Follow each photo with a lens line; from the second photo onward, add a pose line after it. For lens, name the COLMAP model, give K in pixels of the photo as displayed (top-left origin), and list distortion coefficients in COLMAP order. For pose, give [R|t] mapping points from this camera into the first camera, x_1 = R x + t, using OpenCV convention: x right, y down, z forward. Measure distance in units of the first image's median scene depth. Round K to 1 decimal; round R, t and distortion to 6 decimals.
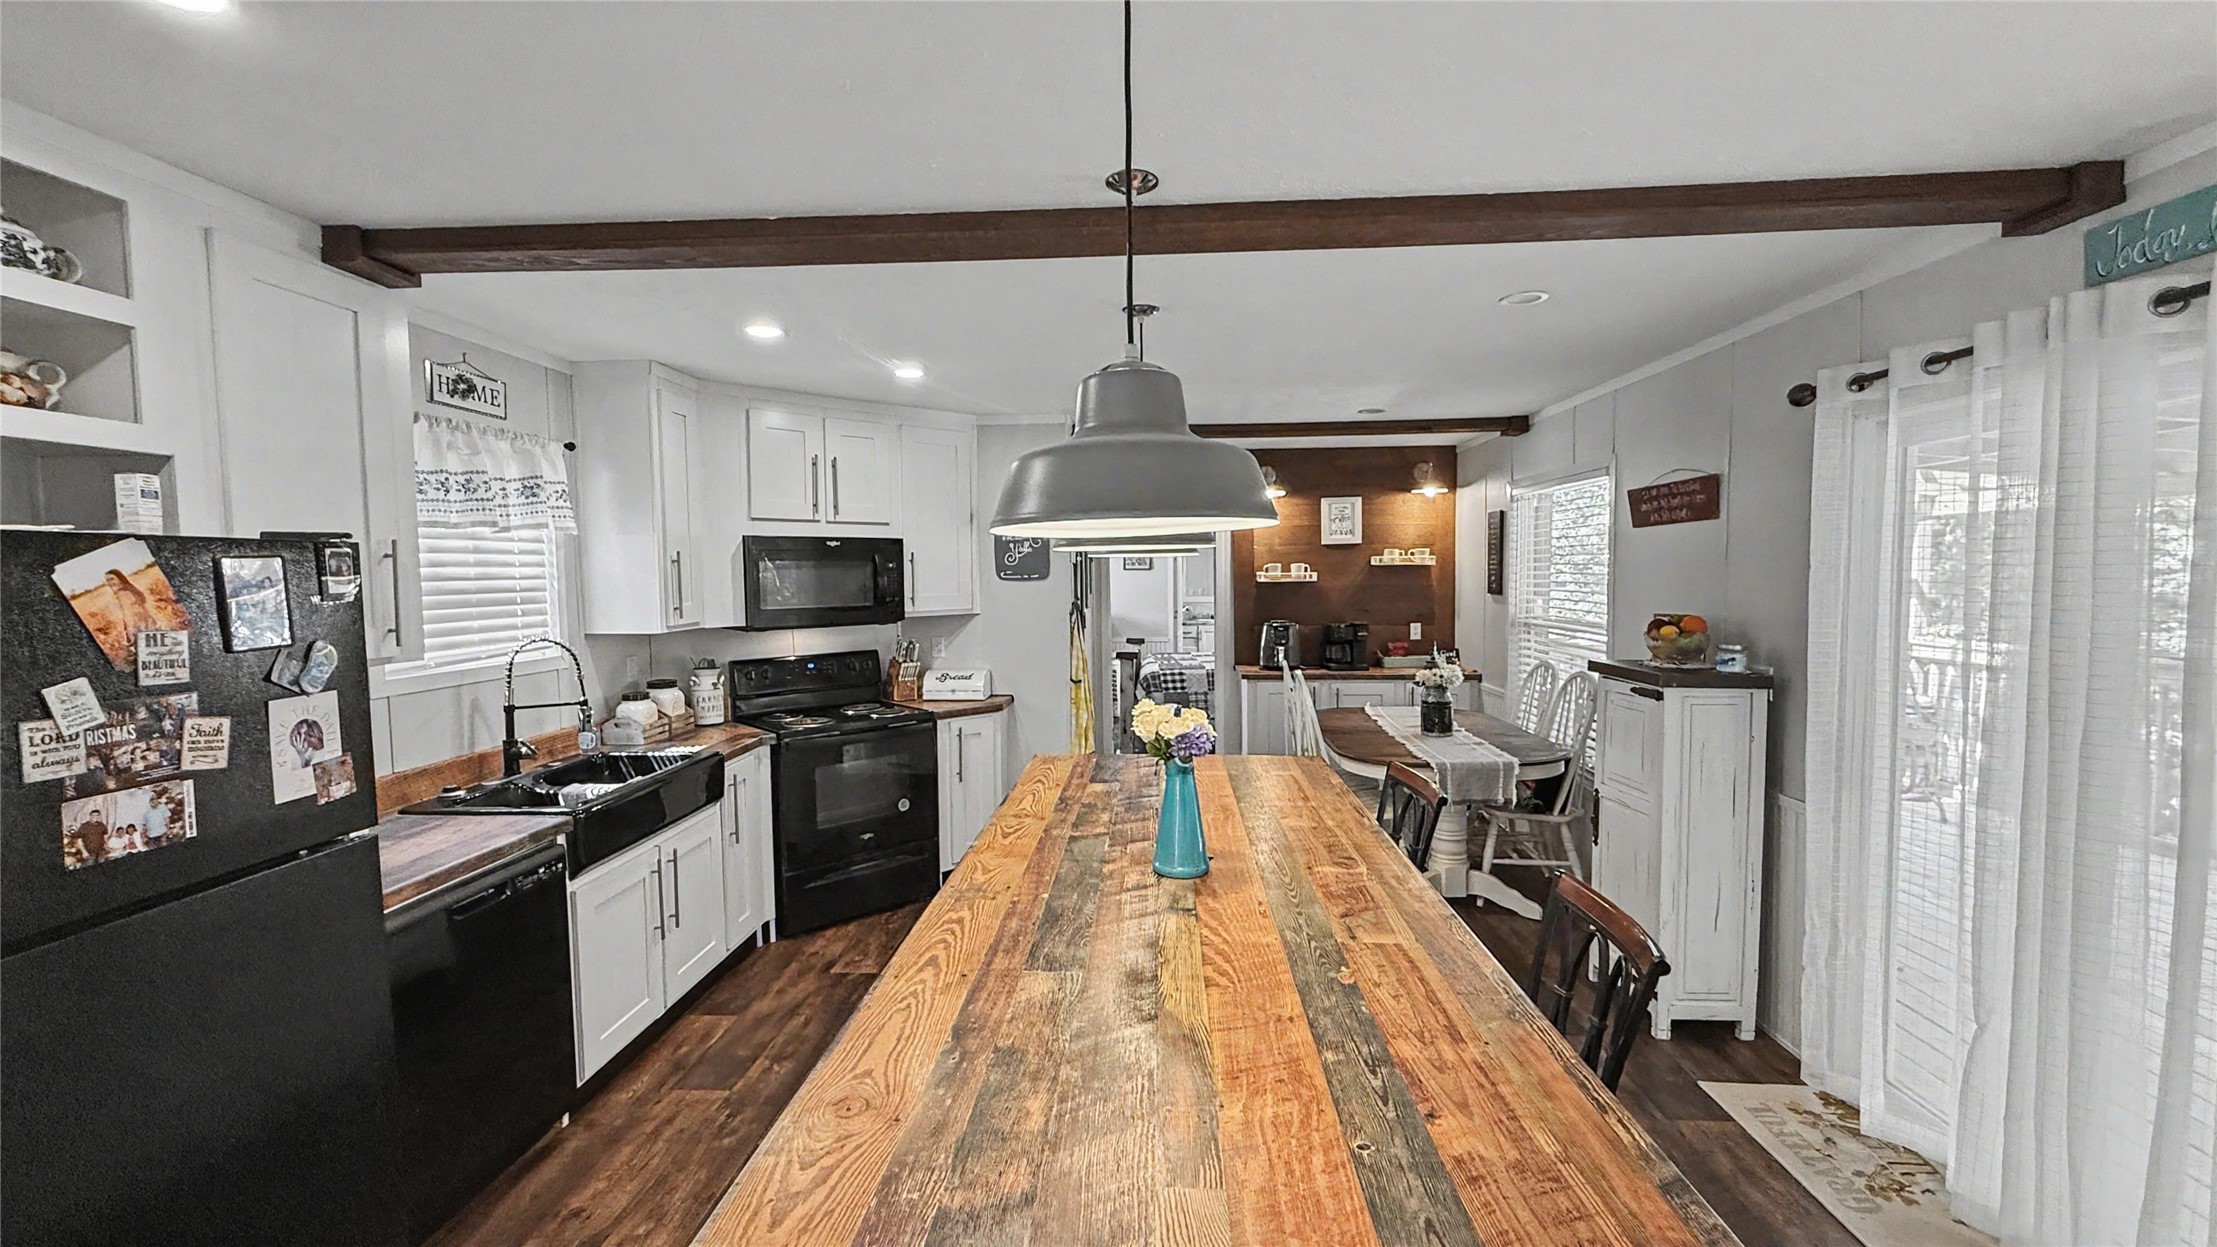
lens RADIAL K [[884.3, 0, 1105.2], [0, 884.3, 622.8], [0, 0, 1]] dist [-0.000347, 0.000065]
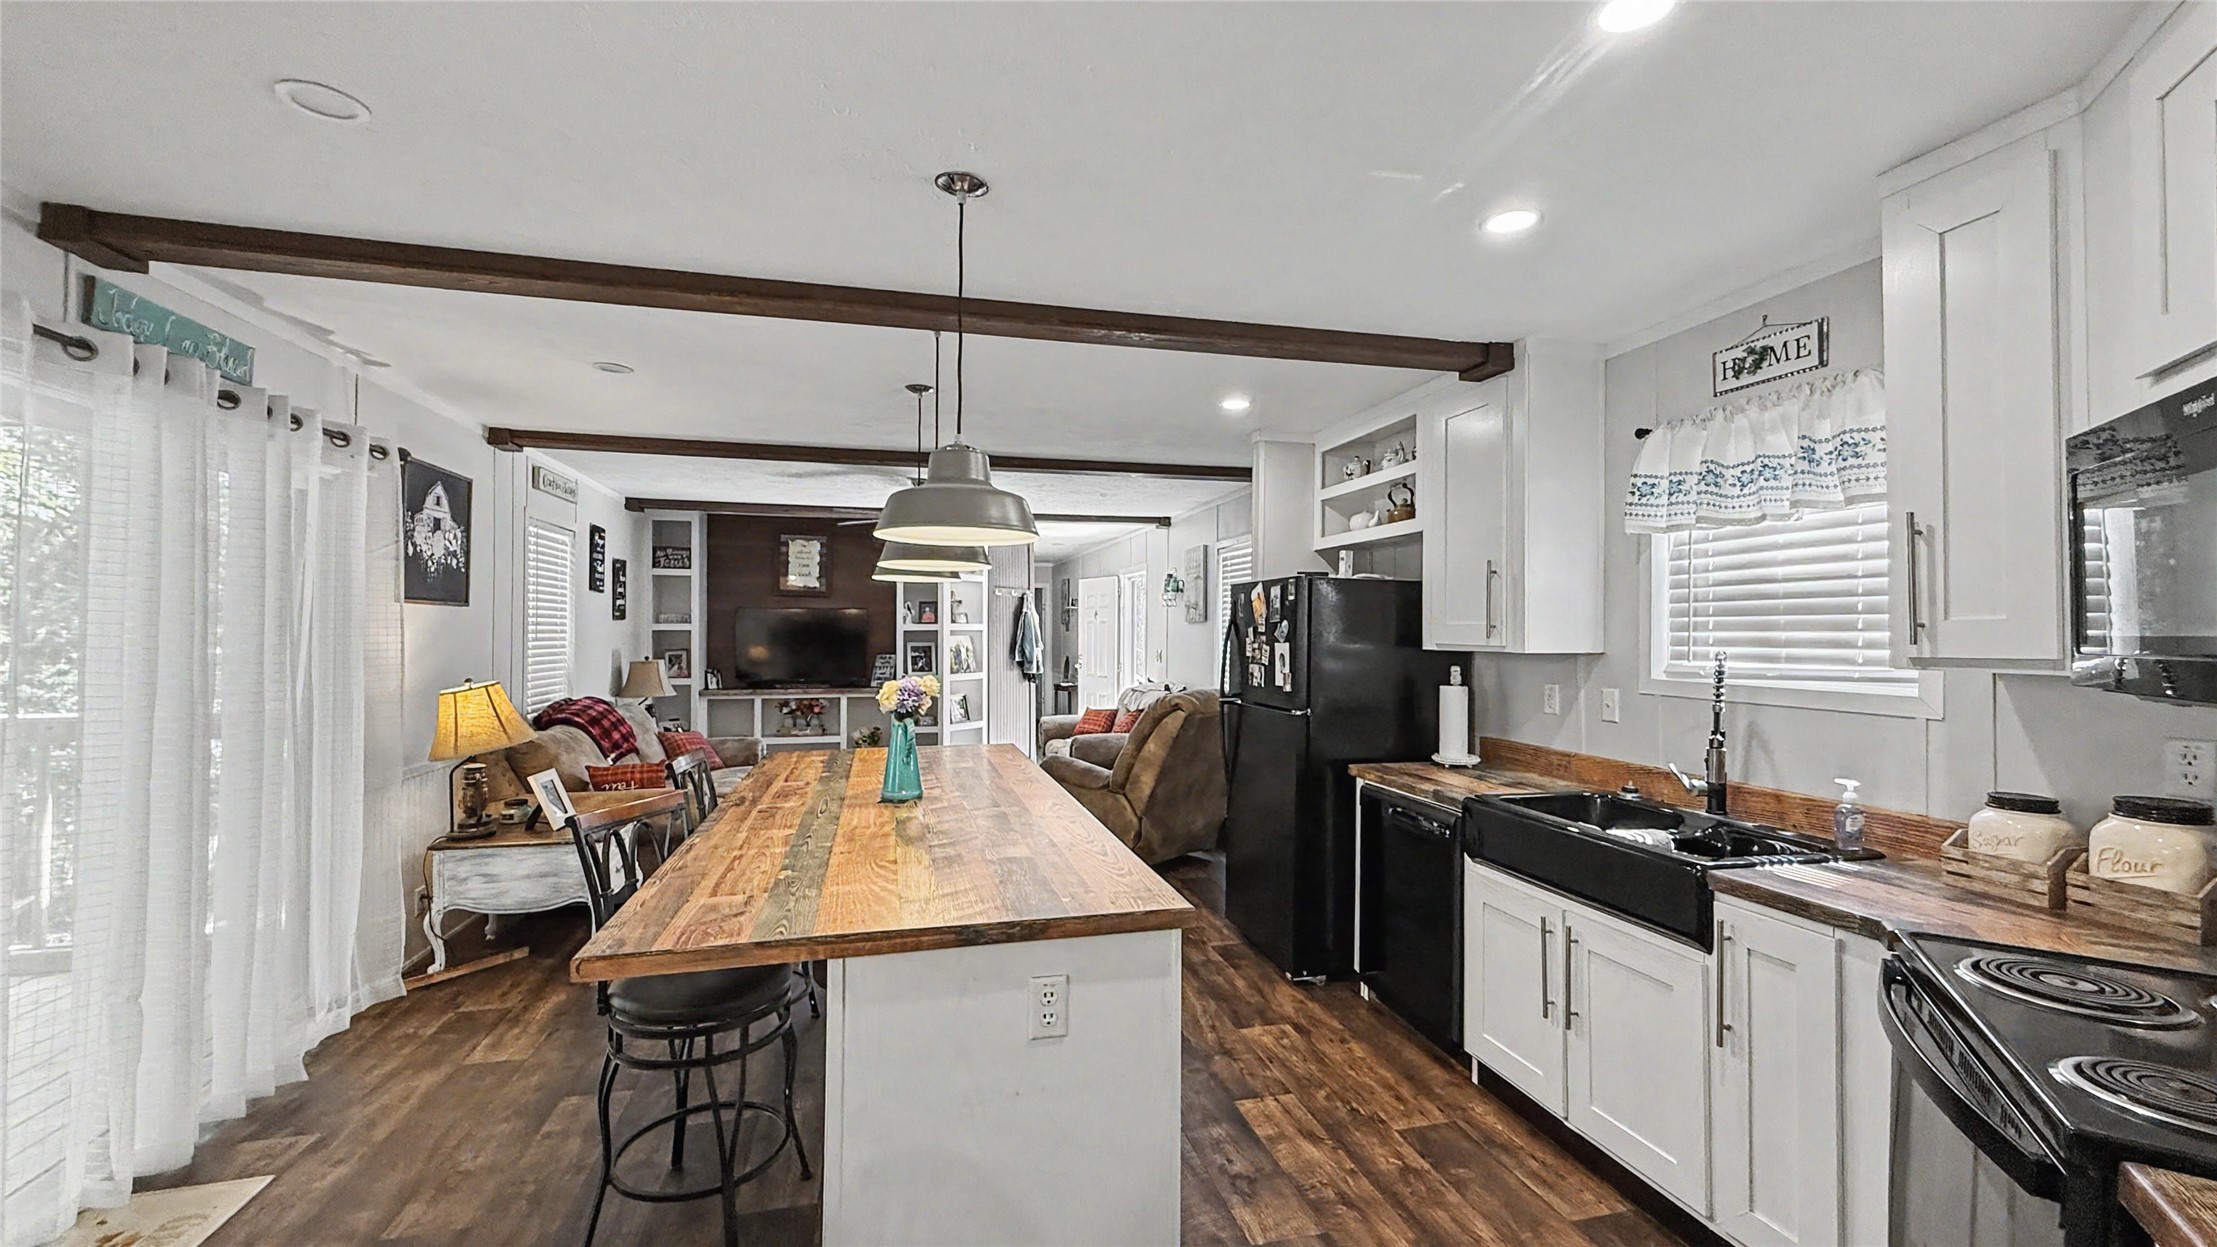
lens RADIAL K [[884.3, 0, 1103.6], [0, 884.3, 623.3], [0, 0, 1]] dist [-0.000347, 0.000065]
pose [[-0.953241, 0.003392, -0.302192, 0.130717], [-0.012679, 0.998608, 0.051201, -0.042605], [0.301944, 0.052638, -0.951871, 1.541359]]
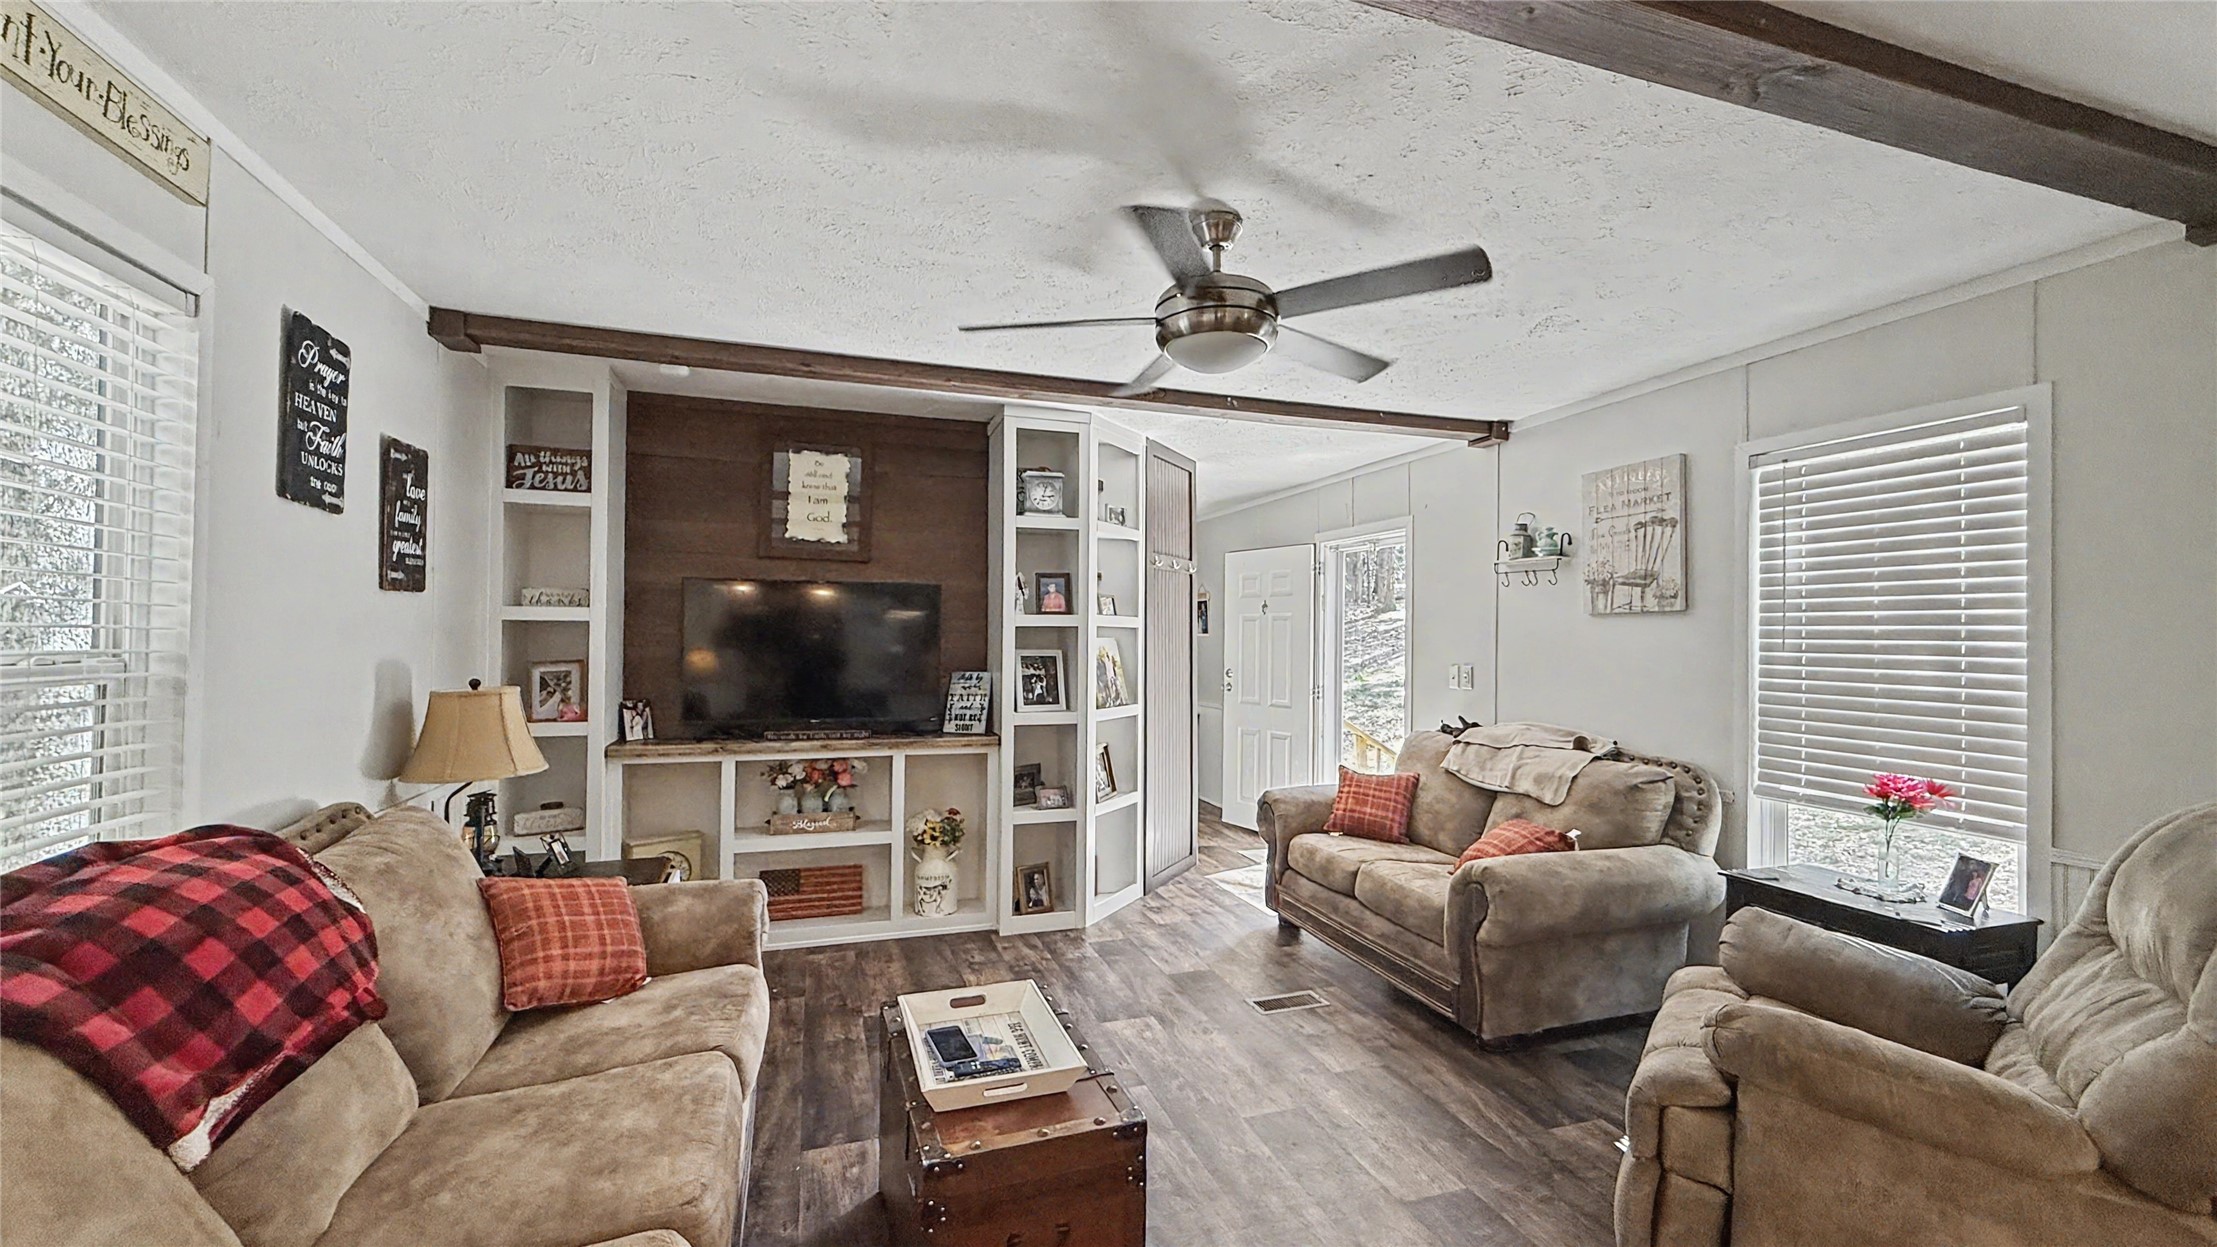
lens RADIAL K [[884.3, 0, 1103.3], [0, 884.3, 625.3], [0, 0, 1]] dist [-0.000347, 0.000065]
pose [[-0.927528, -0.006073, -0.373704, 0.281177], [-0.023937, 0.998781, 0.043180, 0.051966], [0.372986, 0.048996, -0.926543, 0.246971]]
